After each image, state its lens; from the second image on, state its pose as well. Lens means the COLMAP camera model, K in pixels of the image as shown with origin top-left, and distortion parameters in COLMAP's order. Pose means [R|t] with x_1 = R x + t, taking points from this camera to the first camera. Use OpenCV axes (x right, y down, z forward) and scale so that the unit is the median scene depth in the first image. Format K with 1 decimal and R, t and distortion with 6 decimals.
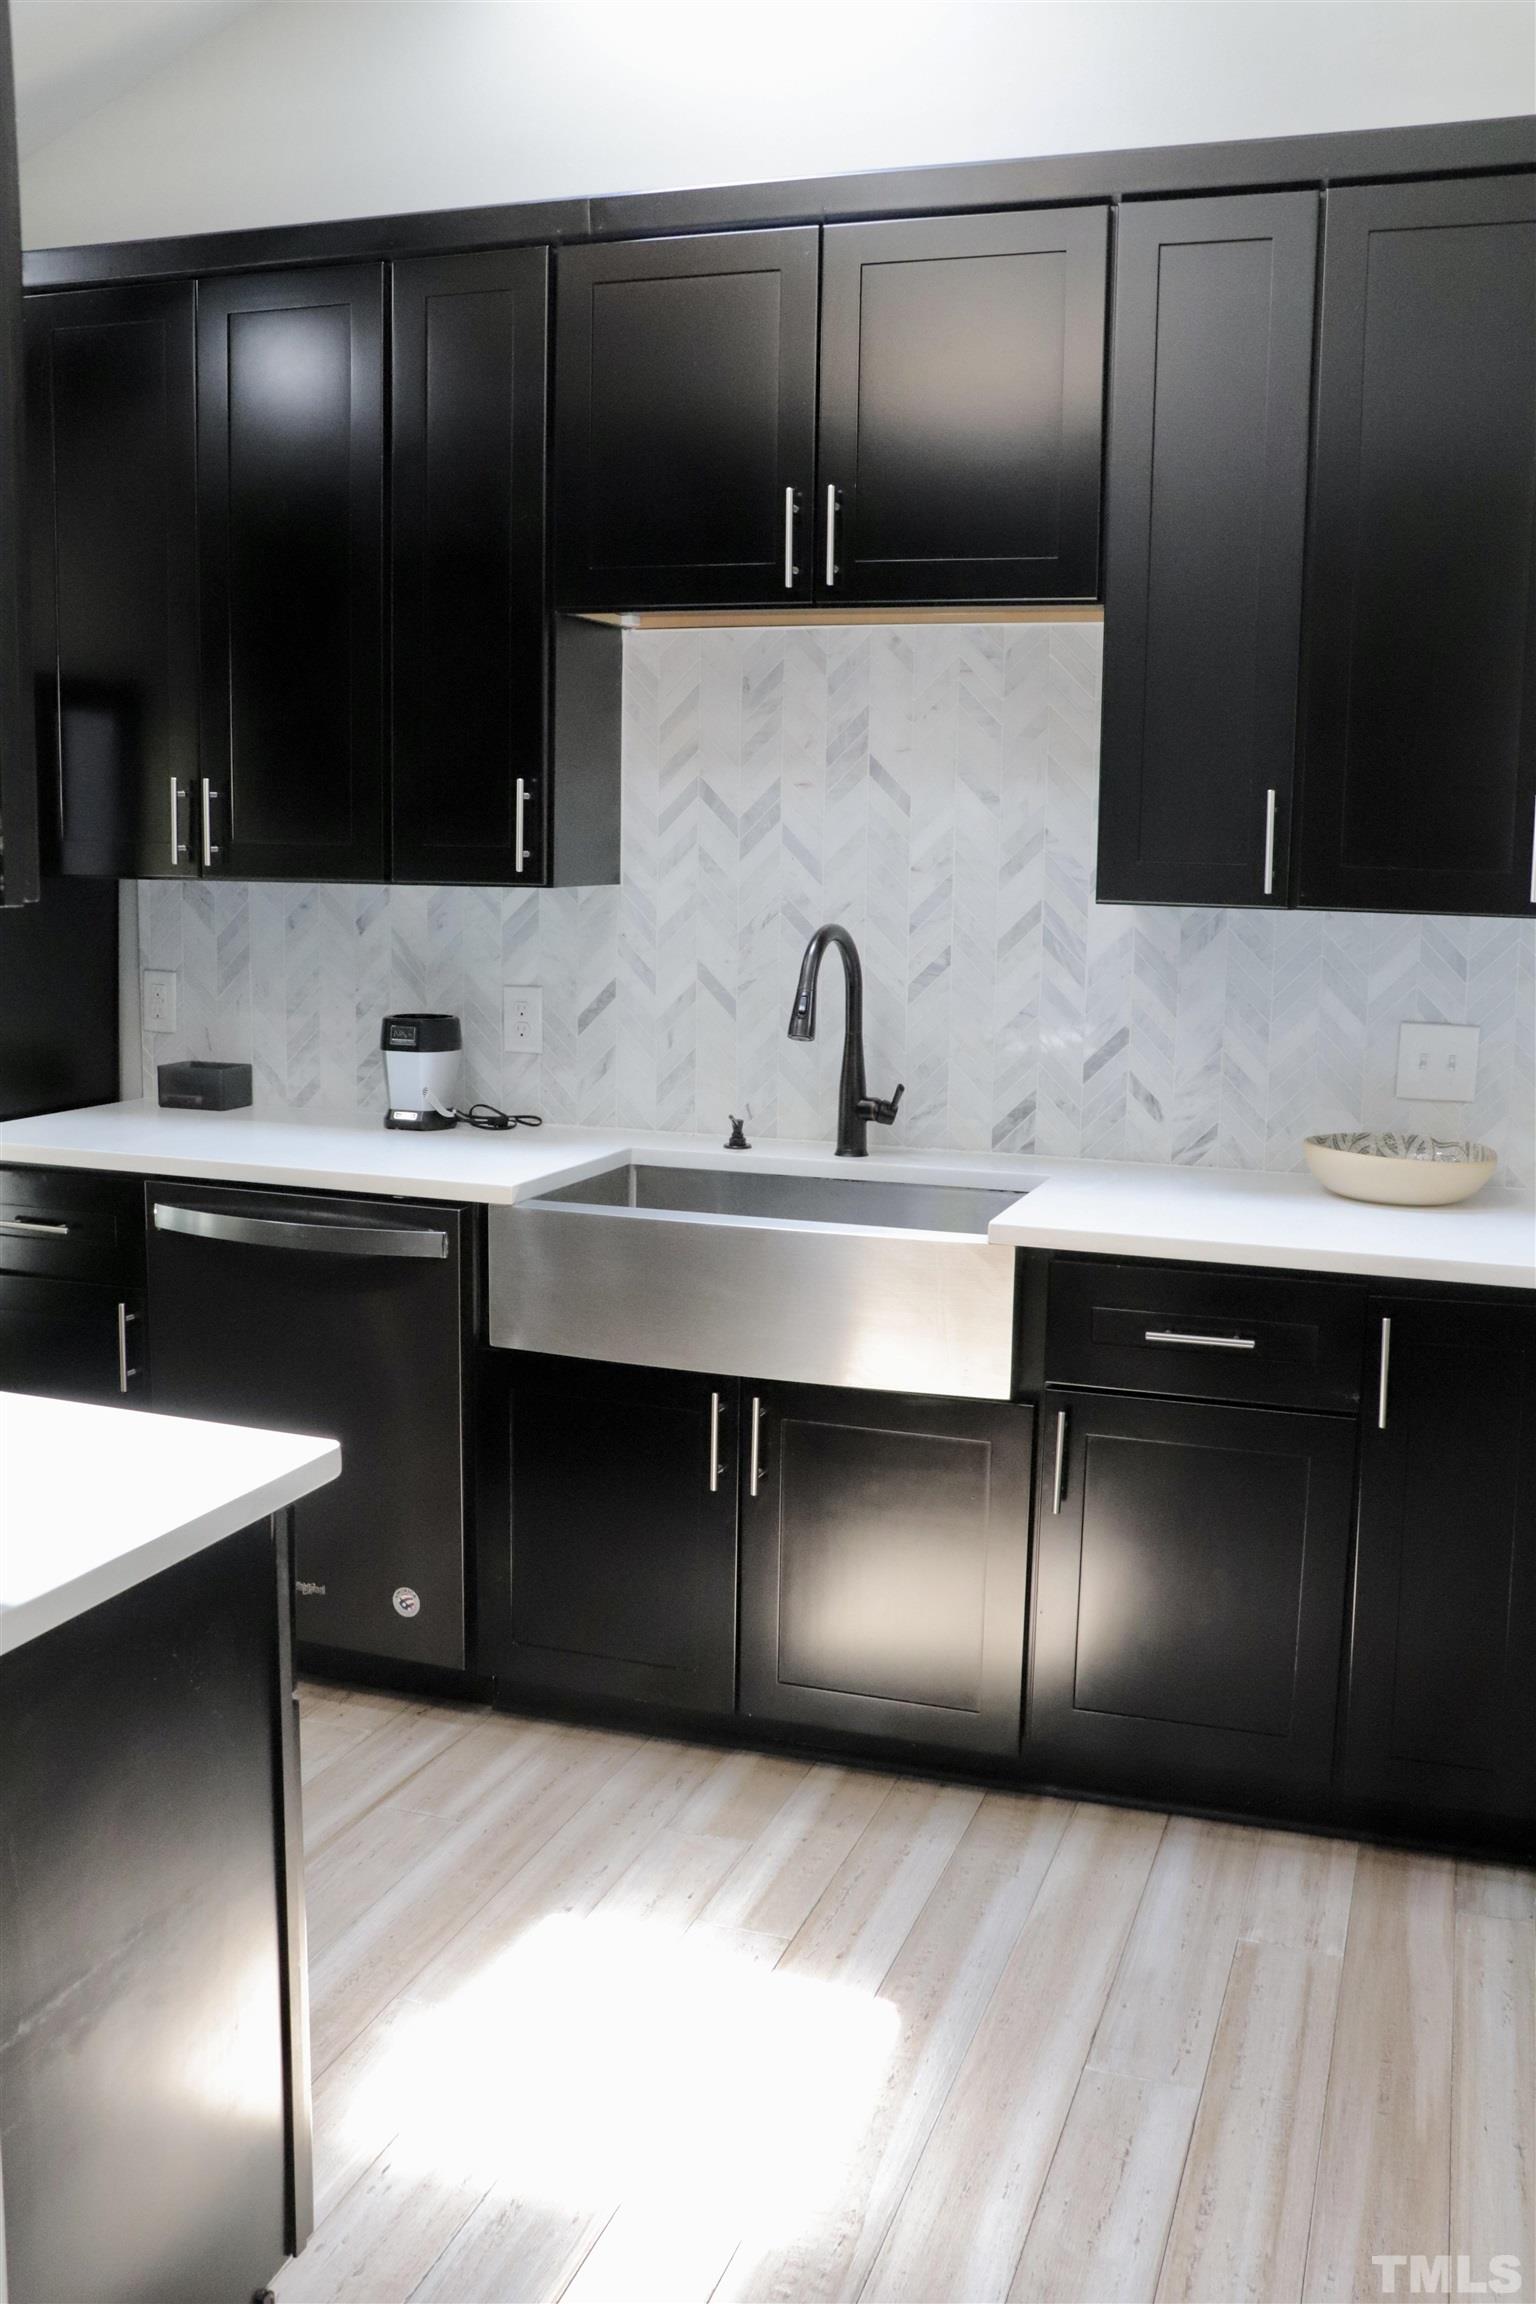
lens RADIAL K [[2025.6, 0, 773.6], [0, 2025.6, 1149.2], [0, 0, 1]] dist [-0.048728, 0.000760]
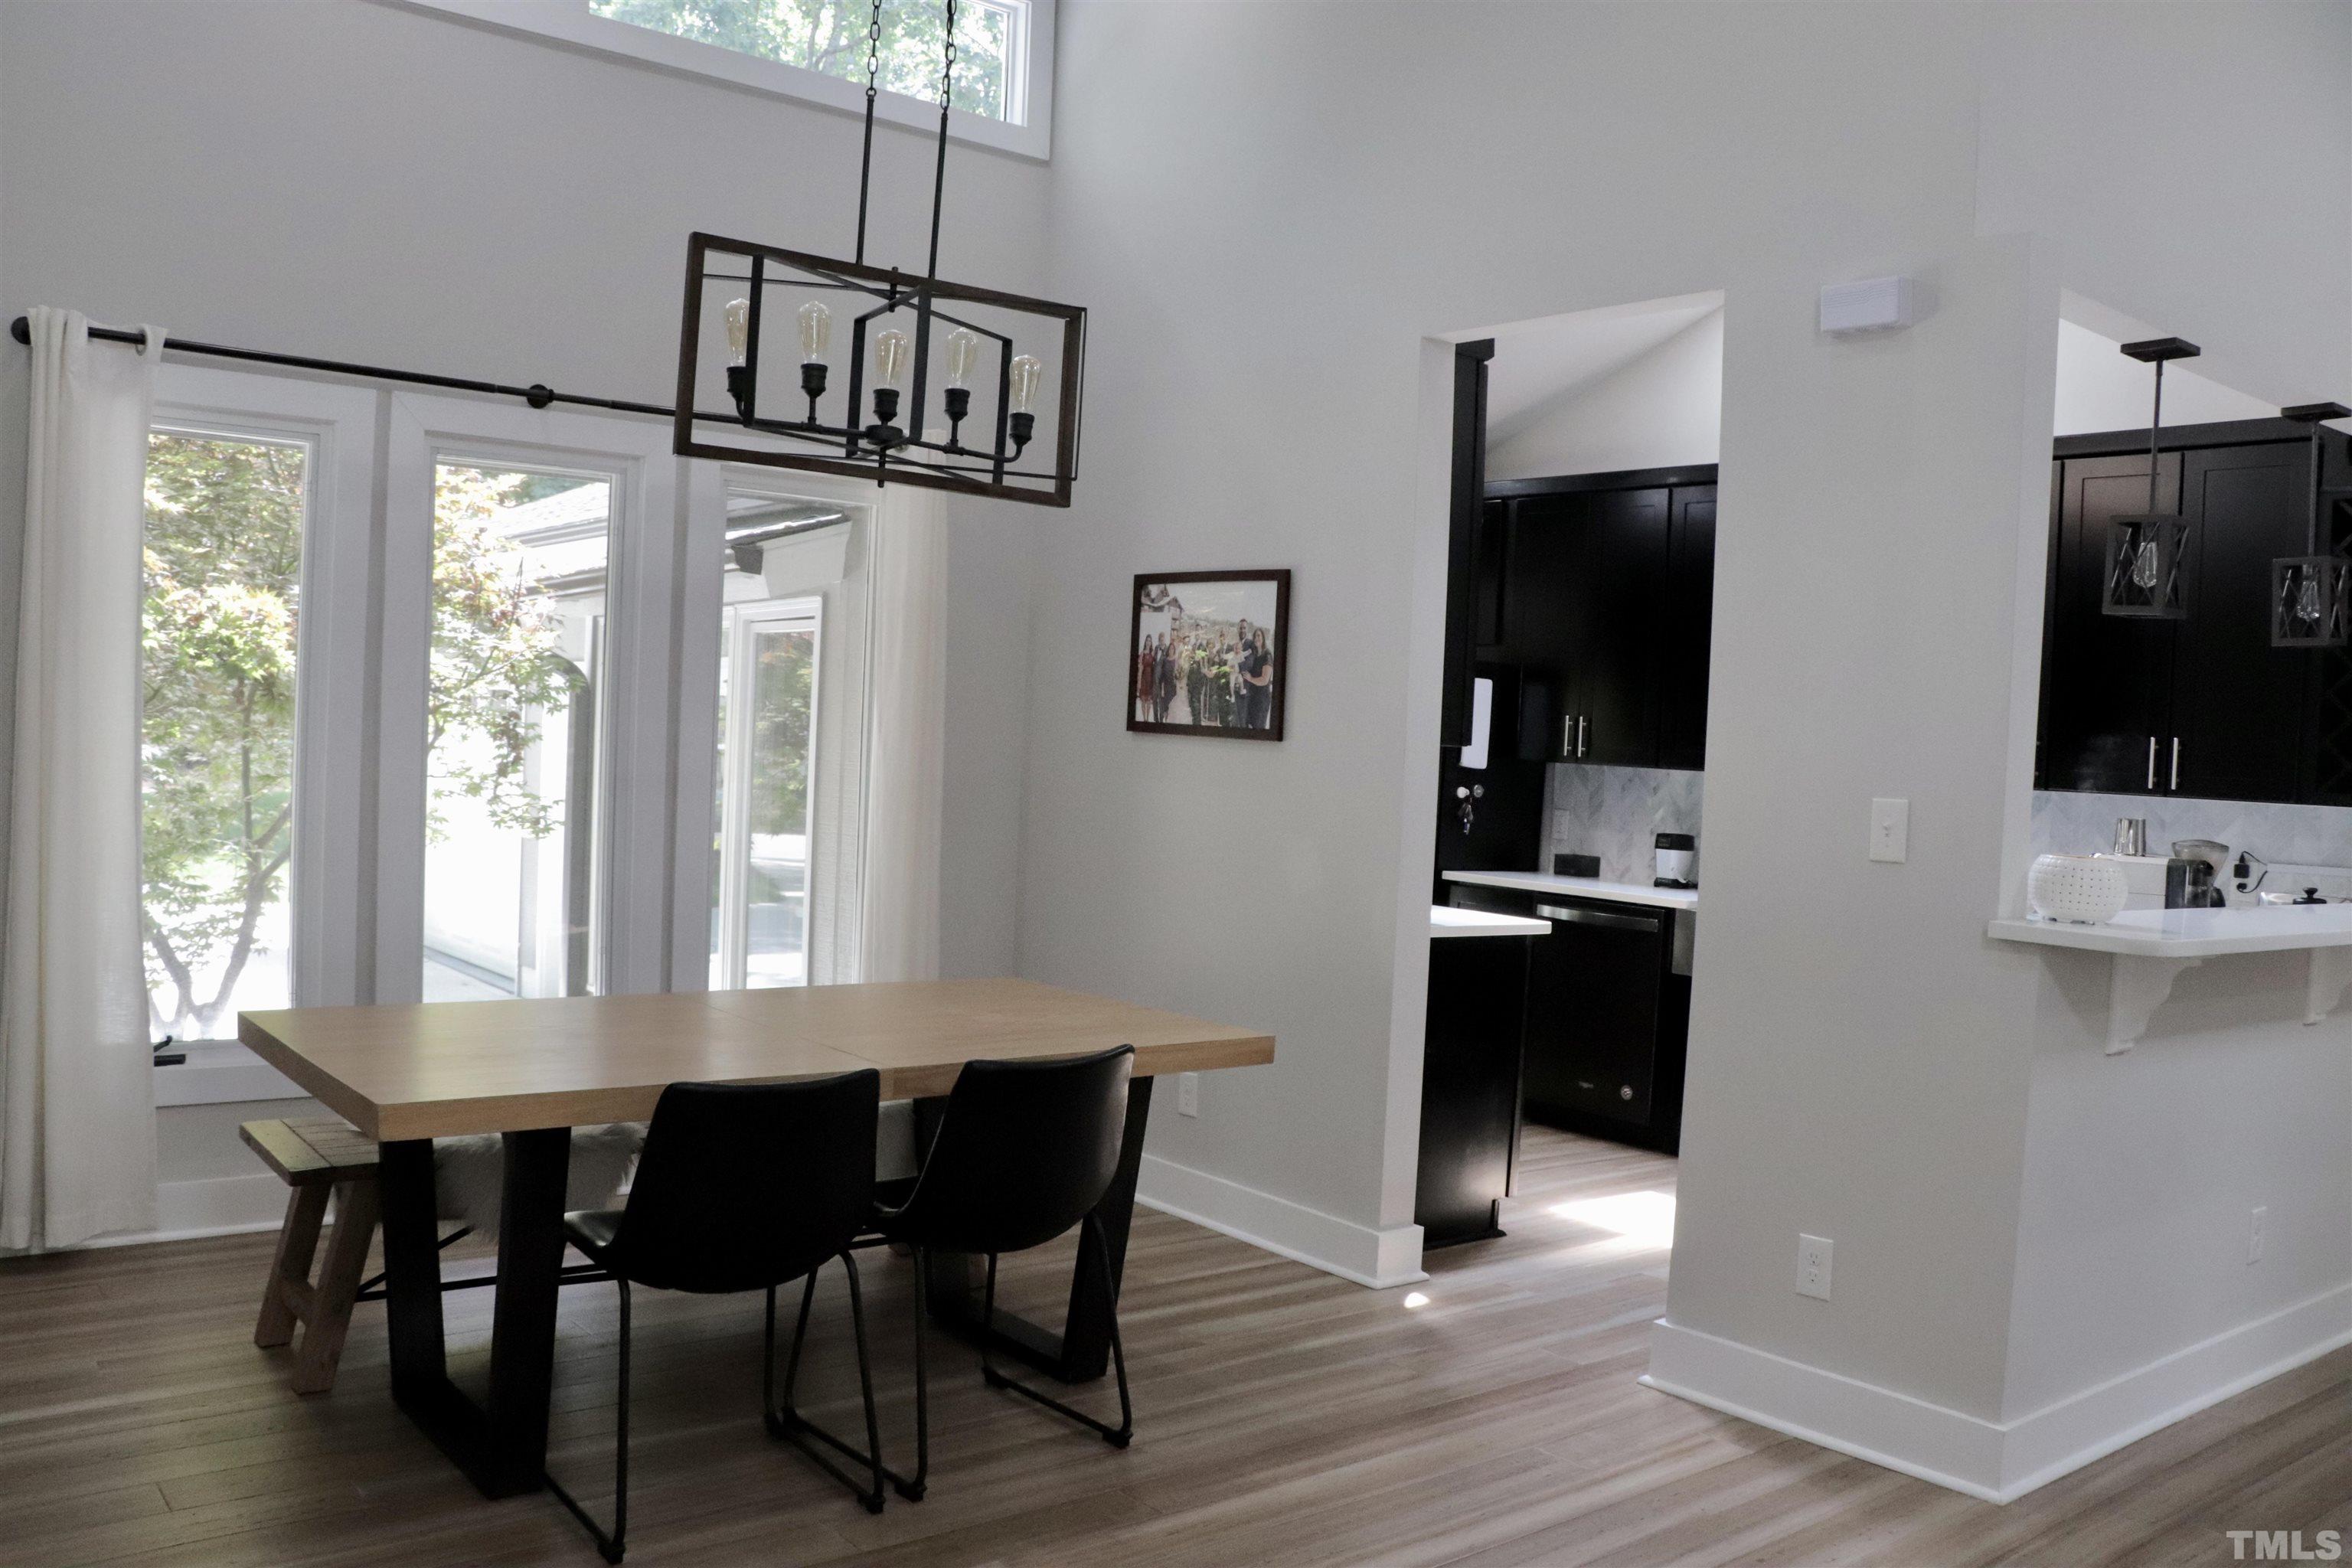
lens RADIAL K [[1892.9, 0, 1176.0], [0, 1892.9, 795.0], [0, 0, 1]] dist [-0.125178, 0.030693]
pose [[0.846428, 0.039625, -0.531027, 0.391137], [-0.115782, 0.987065, -0.110895, 0.159317], [0.519764, 0.155348, 0.840067, -0.836702]]
